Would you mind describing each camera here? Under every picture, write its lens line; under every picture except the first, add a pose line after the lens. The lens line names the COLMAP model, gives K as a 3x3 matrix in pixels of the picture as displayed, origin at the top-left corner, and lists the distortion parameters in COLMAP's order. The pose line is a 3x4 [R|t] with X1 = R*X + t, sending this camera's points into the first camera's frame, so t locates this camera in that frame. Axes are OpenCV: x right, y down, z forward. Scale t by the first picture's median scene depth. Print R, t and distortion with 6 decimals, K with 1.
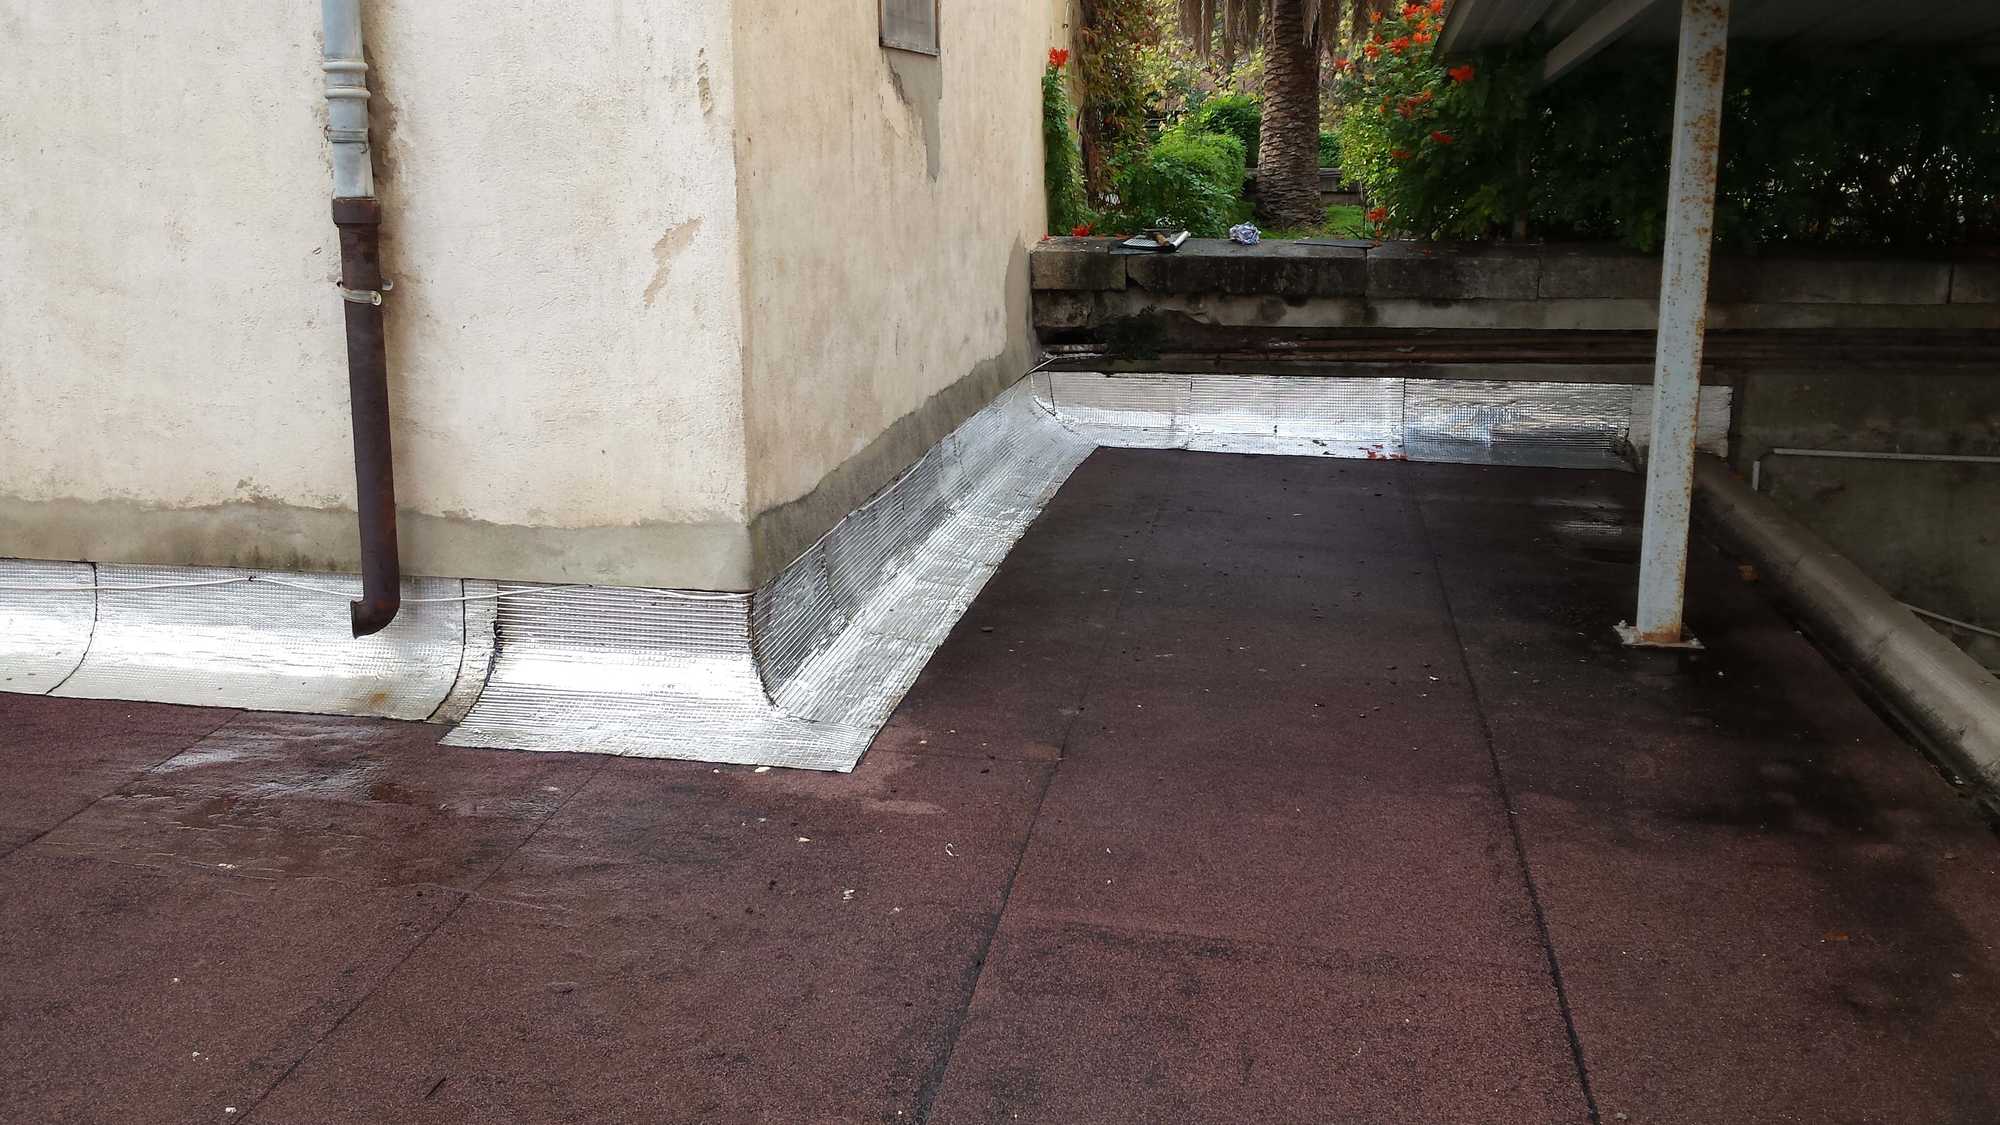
lens RADIAL K [[1908.9, 0, 1010.2], [0, 1908.9, 554.8], [0, 0, 1]] dist [0.135680, -0.288204]
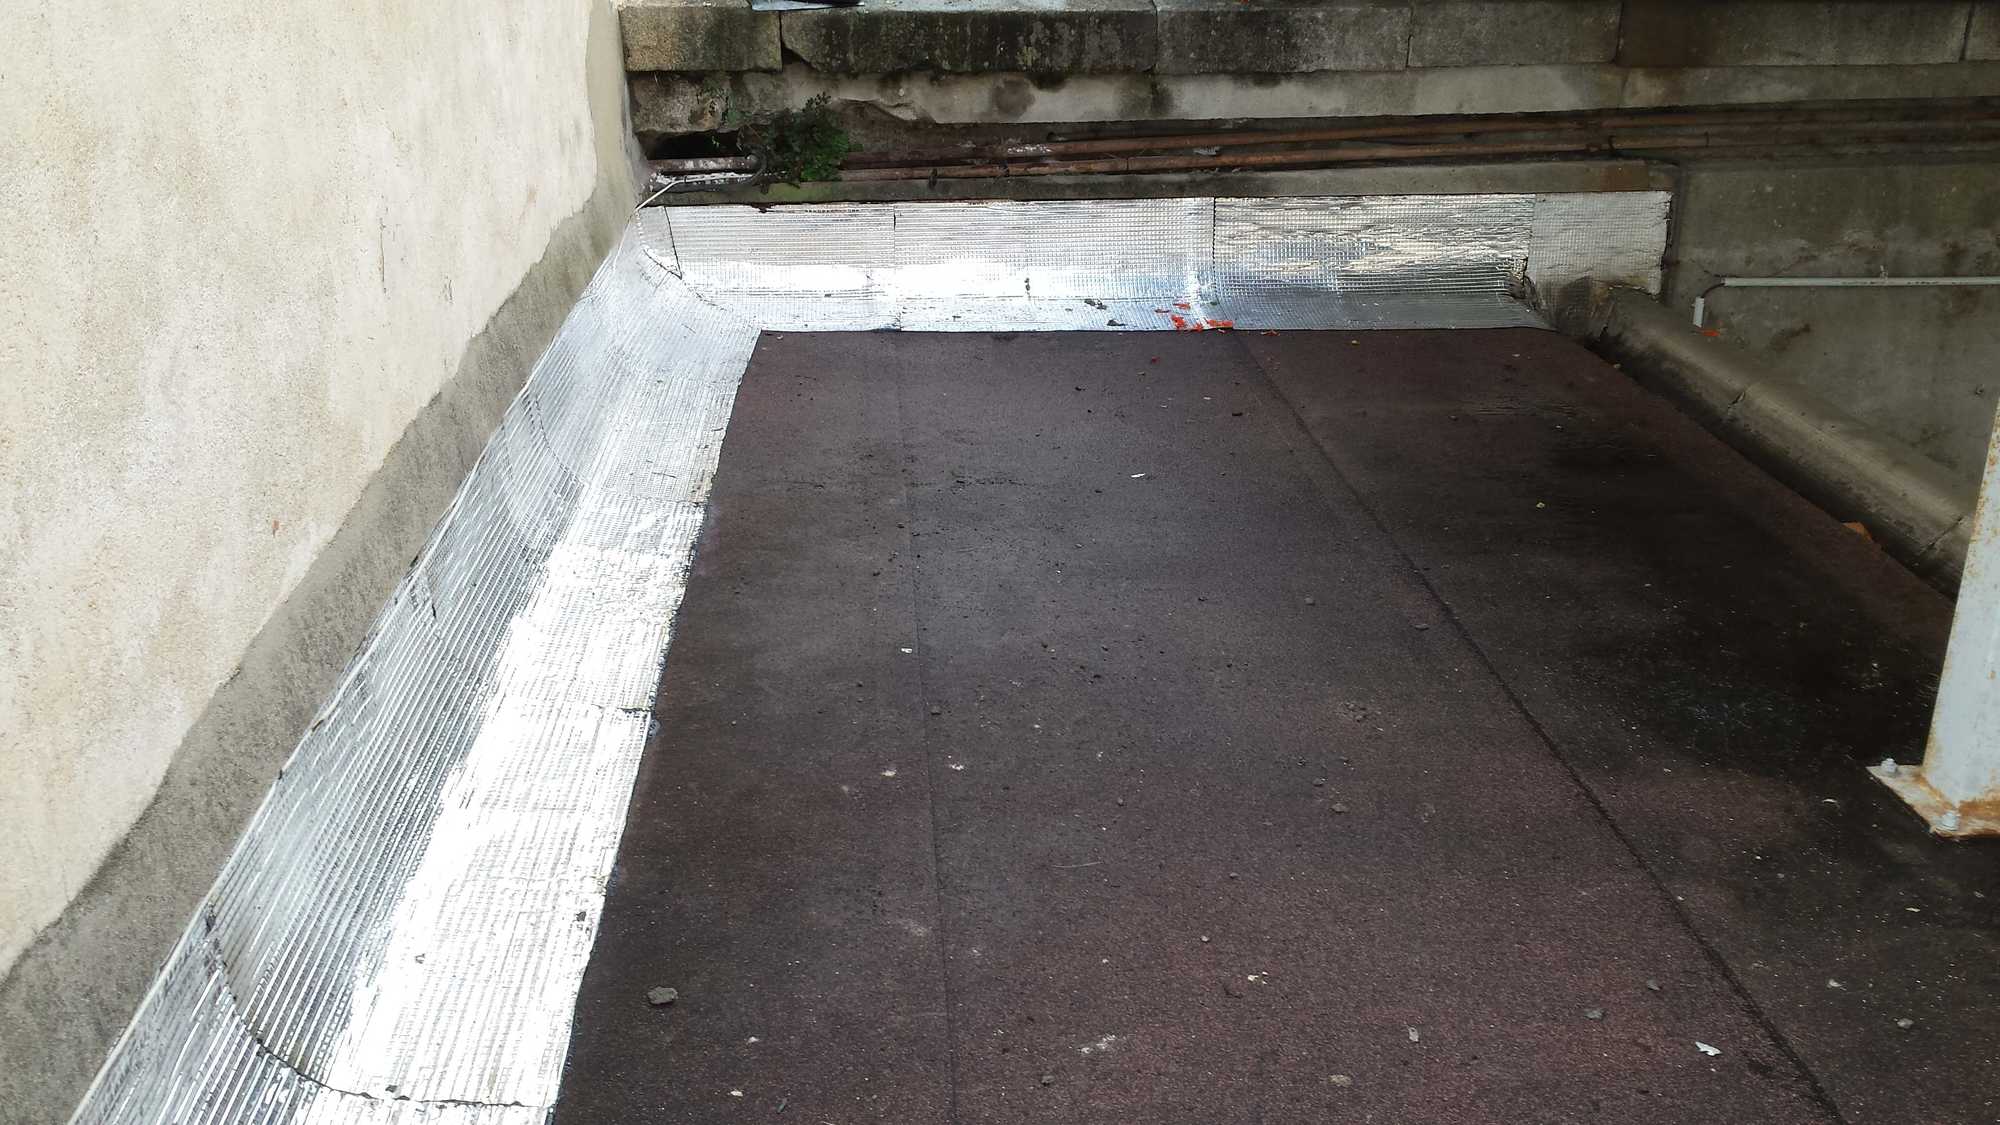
lens RADIAL K [[1908.9, 0, 1010.2], [0, 1908.9, 554.8], [0, 0, 1]] dist [0.135680, -0.288204]
pose [[0.974066, -0.081698, 0.211002, -0.012130], [0.051160, 0.987911, 0.146337, -0.071349], [-0.220407, -0.131747, 0.966470, 0.364637]]
